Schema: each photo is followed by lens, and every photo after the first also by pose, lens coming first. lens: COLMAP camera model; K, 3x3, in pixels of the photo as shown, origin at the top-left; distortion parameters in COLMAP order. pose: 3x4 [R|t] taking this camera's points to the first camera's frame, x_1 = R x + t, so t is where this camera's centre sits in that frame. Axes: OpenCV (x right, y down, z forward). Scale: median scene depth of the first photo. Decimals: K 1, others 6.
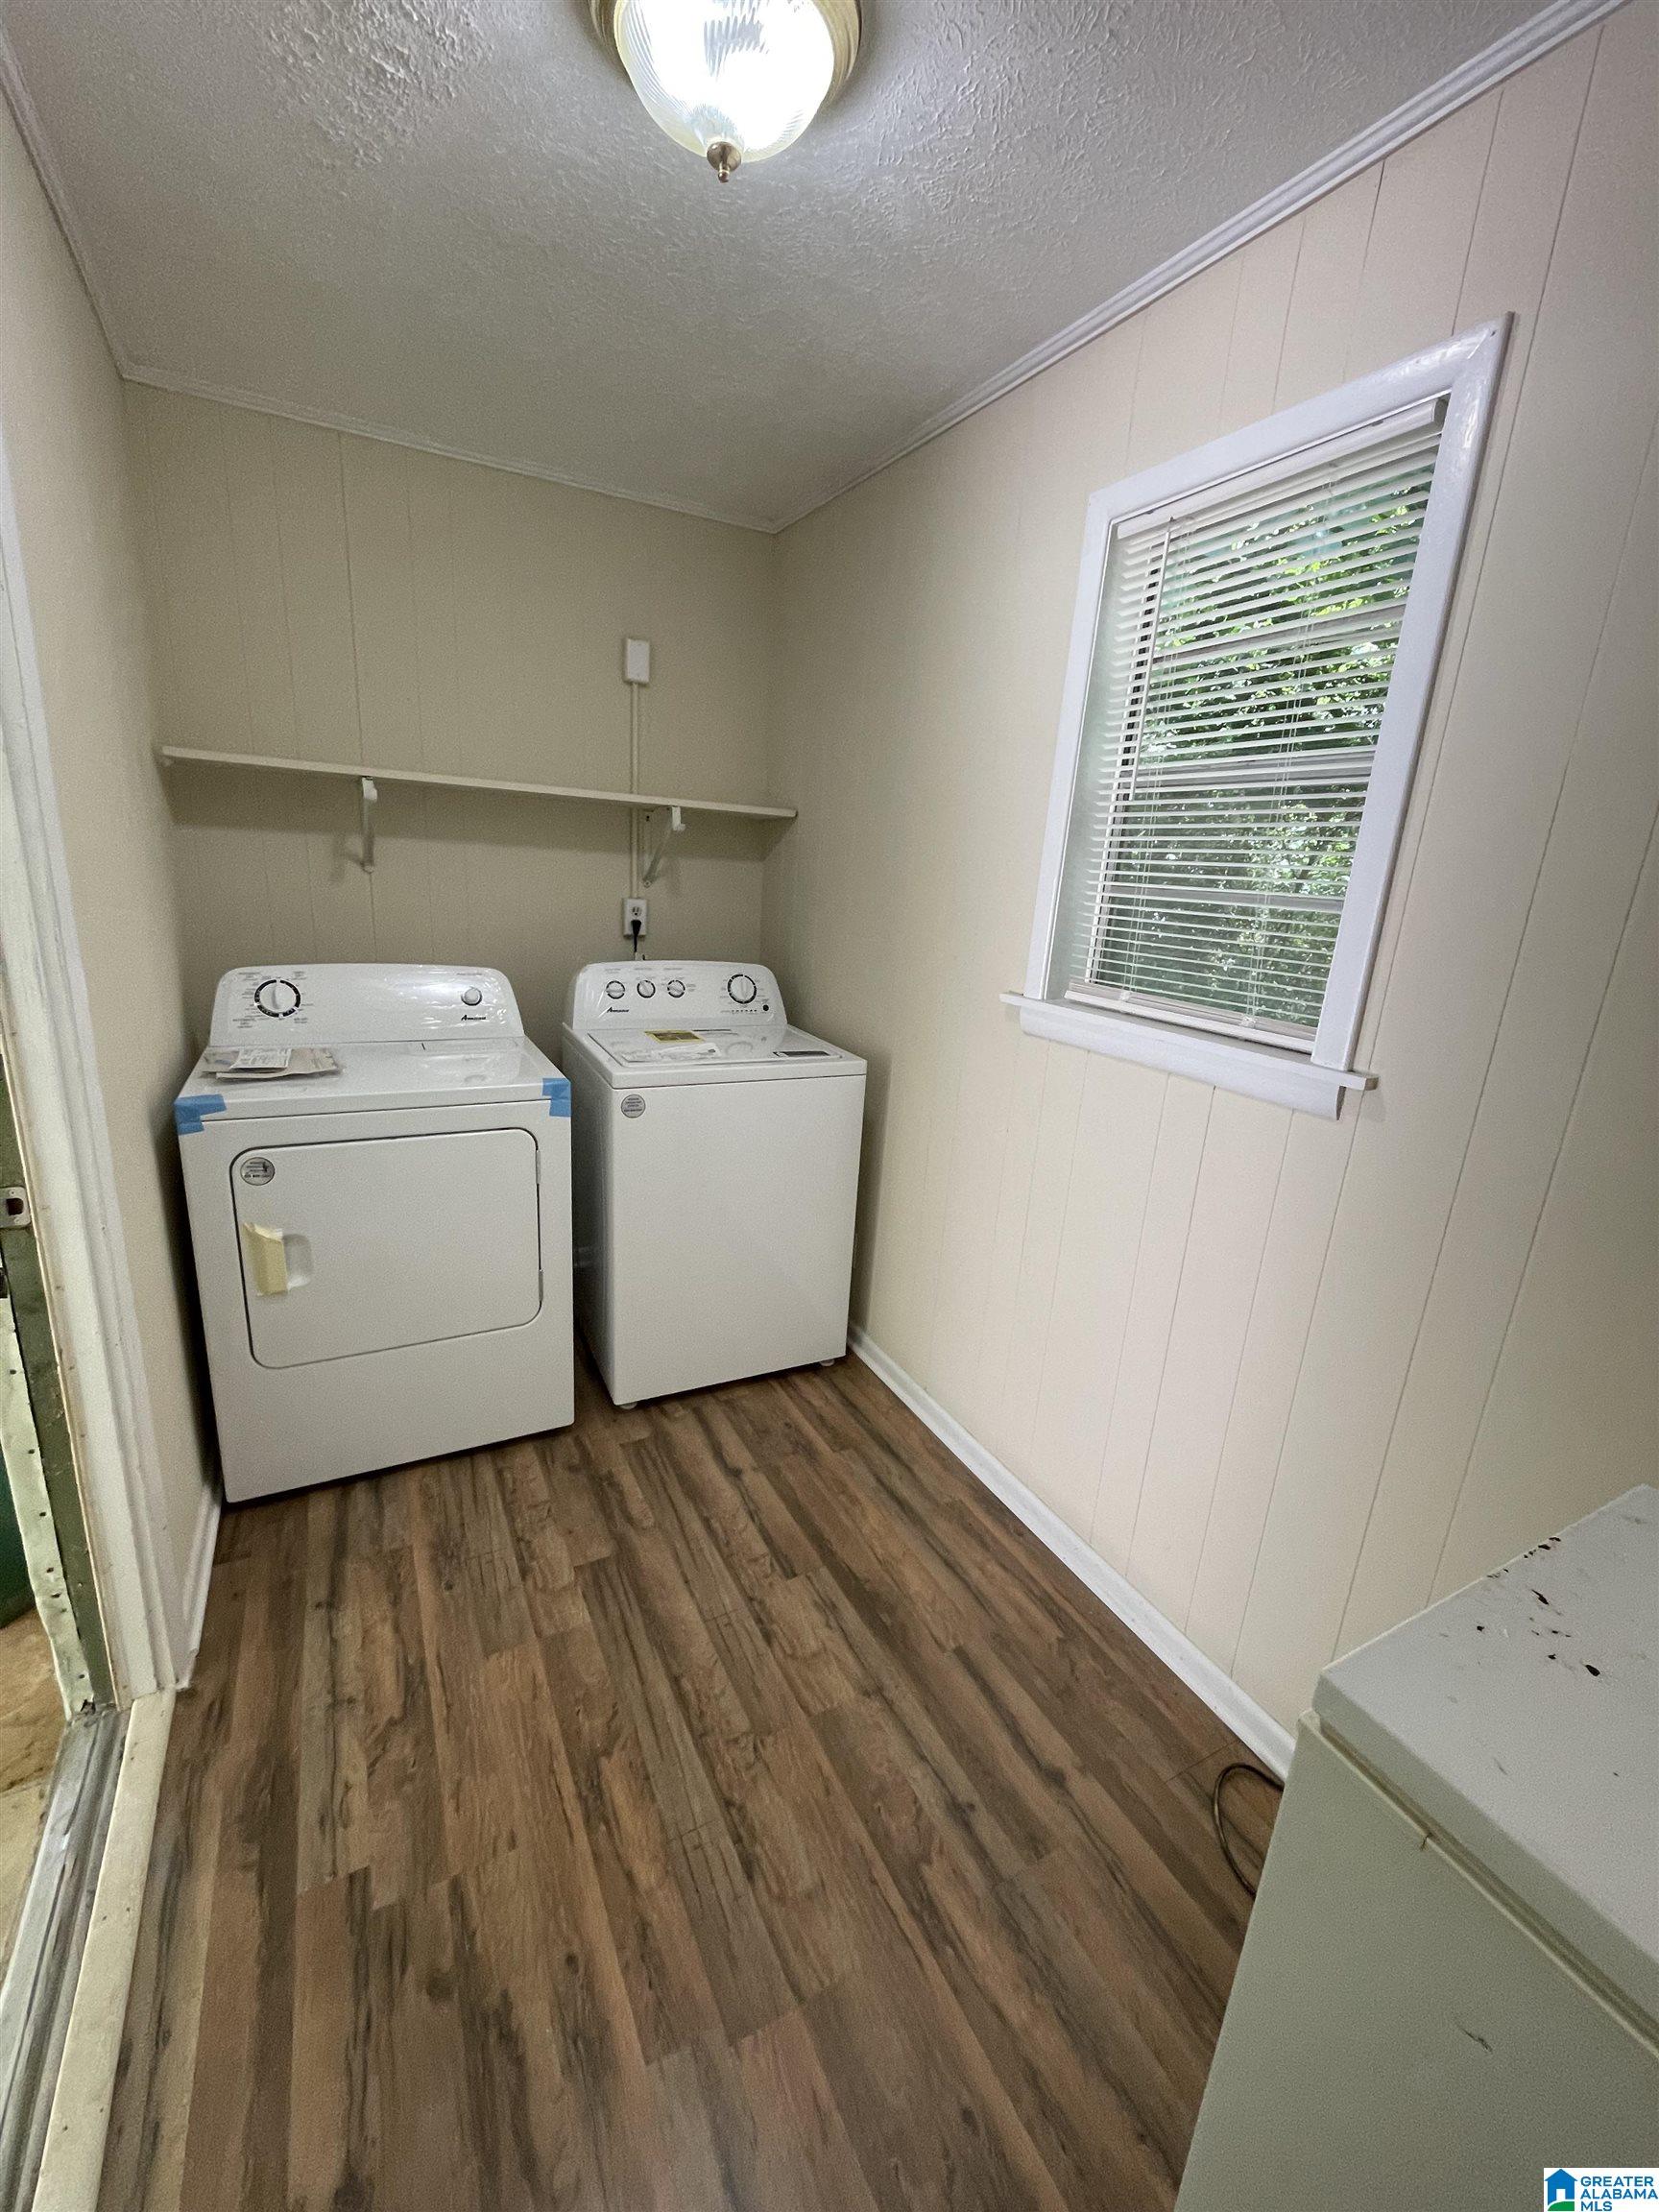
lens RADIAL K [[894.9, 0, 829.5], [0, 894.9, 1106.0], [0, 0, 1]] dist [-0.001404, -0.000350]
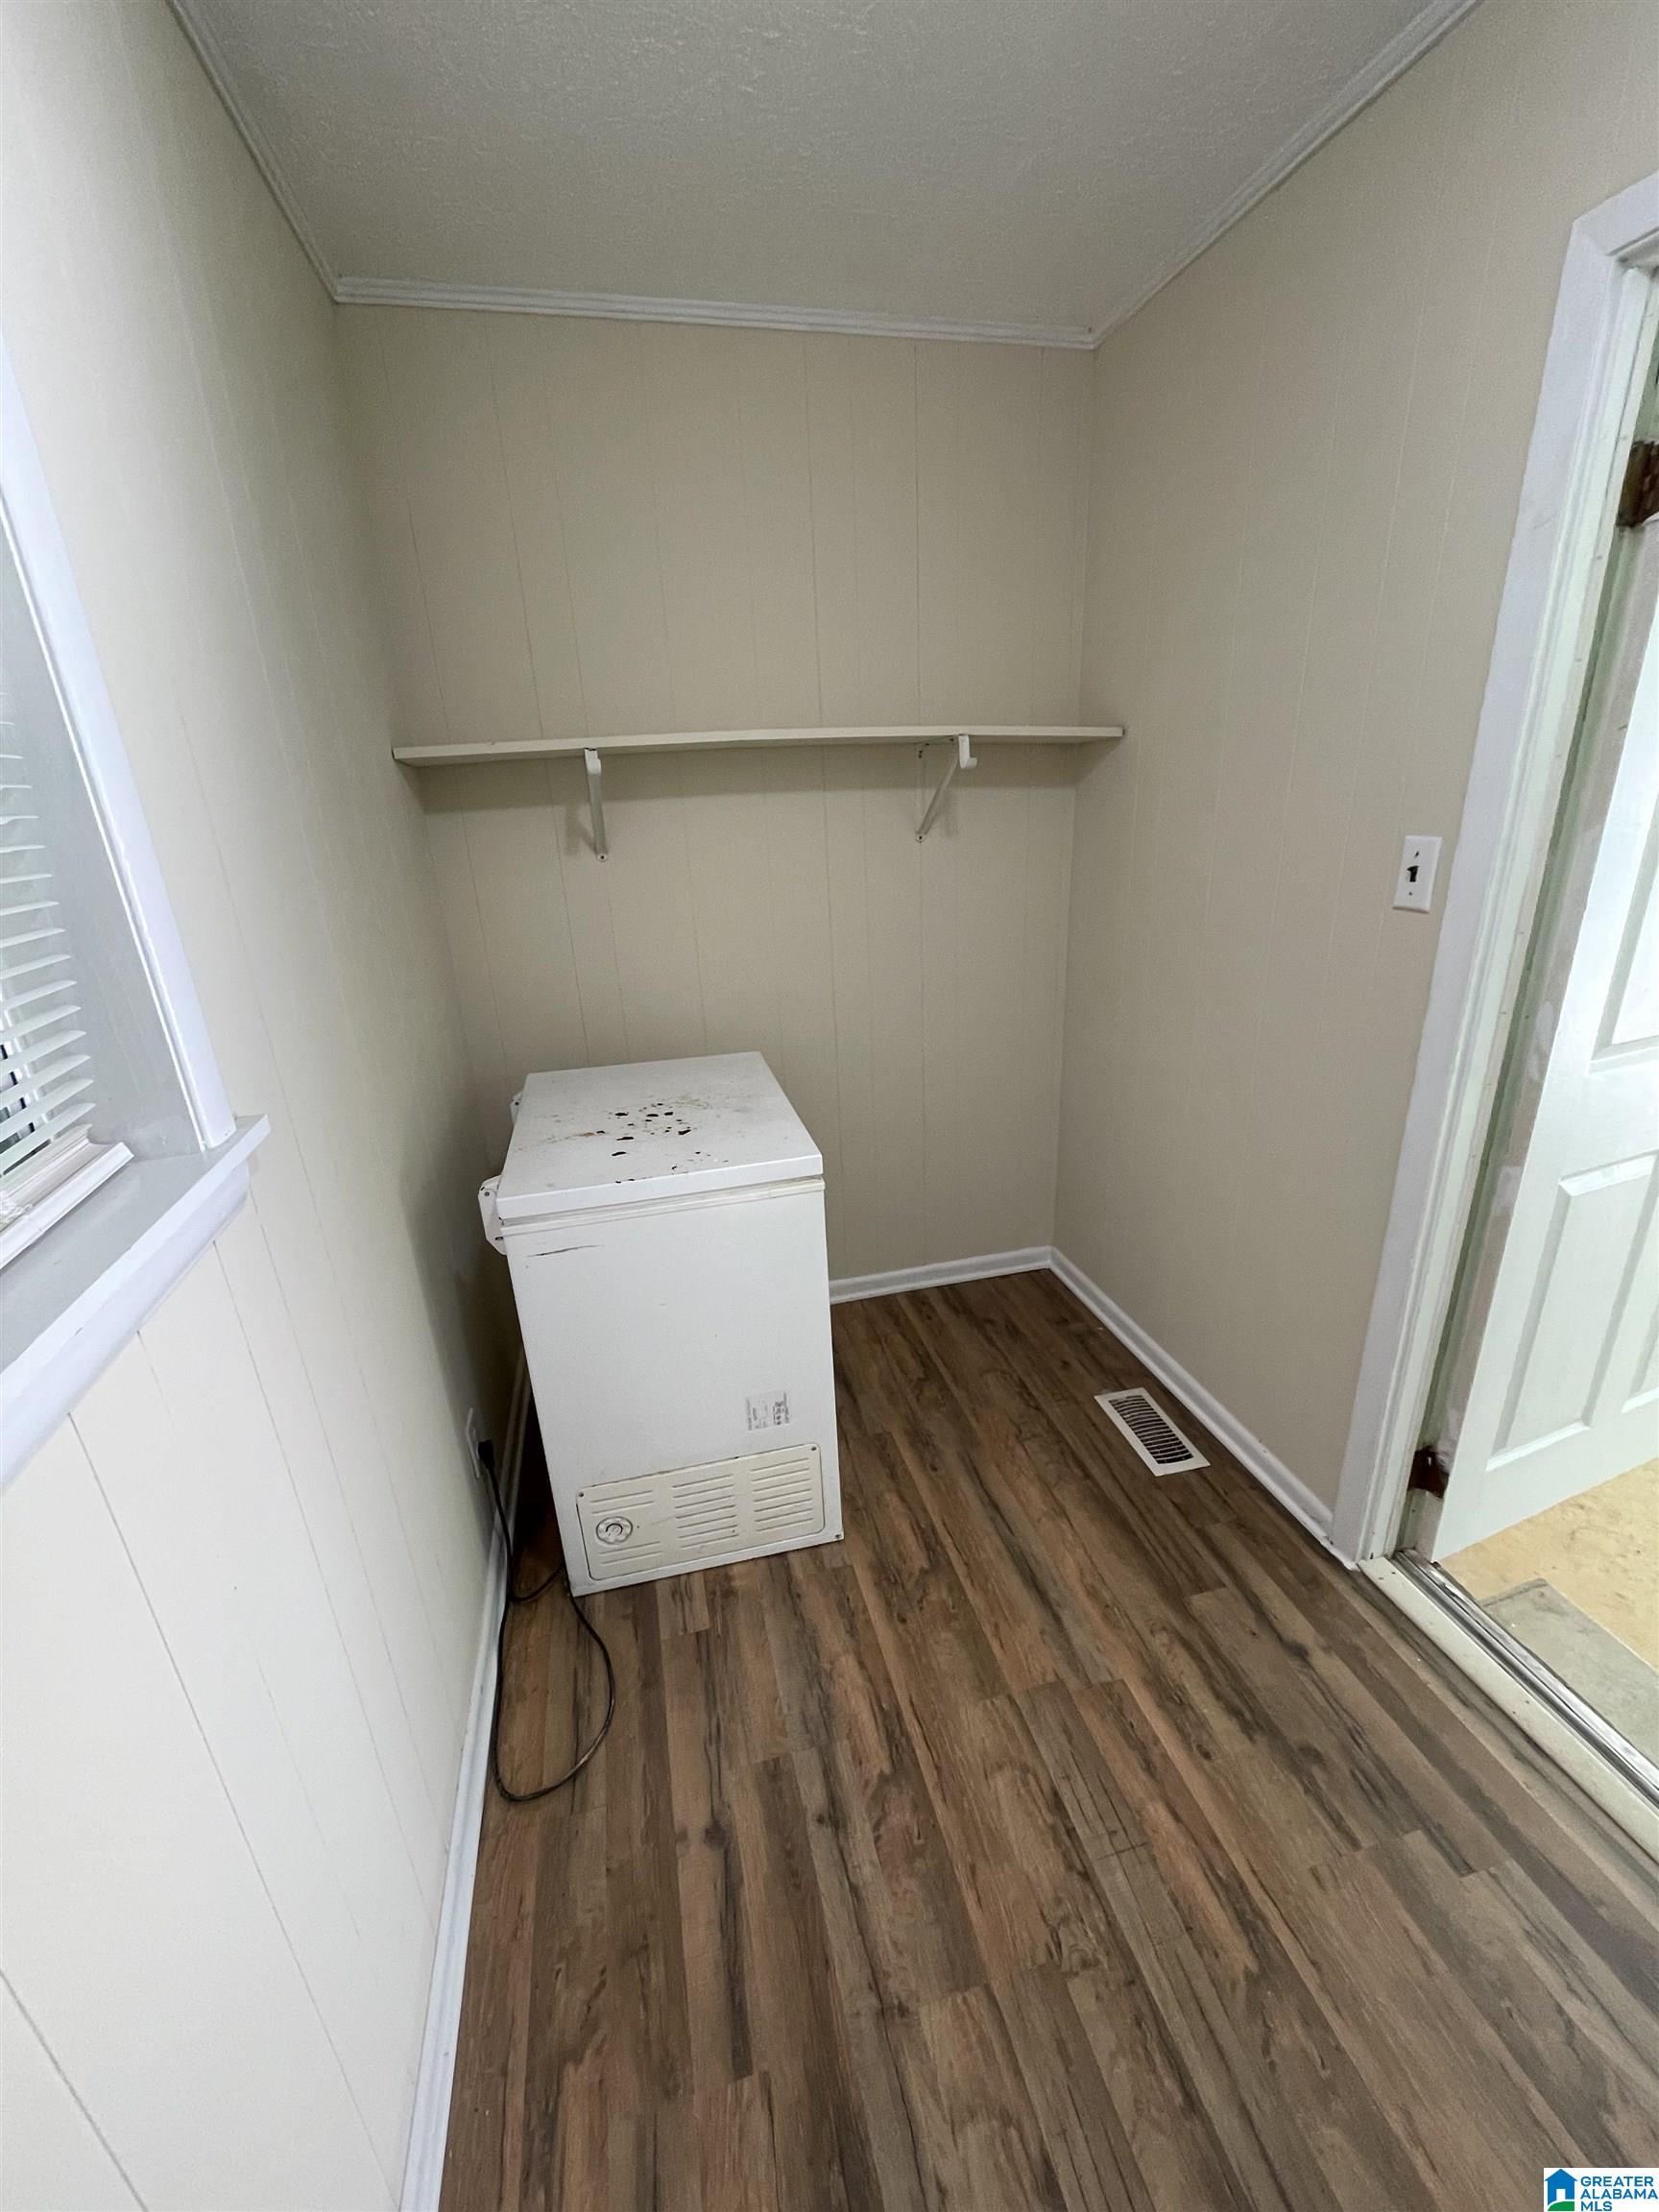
lens RADIAL K [[894.9, 0, 829.5], [0, 894.9, 1106.0], [0, 0, 1]] dist [-0.001404, -0.000350]
pose [[-0.968658, -0.102407, 0.226306, 0.012587], [0.048226, 0.816194, 0.575762, -0.390209], [-0.243671, 0.568630, -0.785674, 1.344283]]
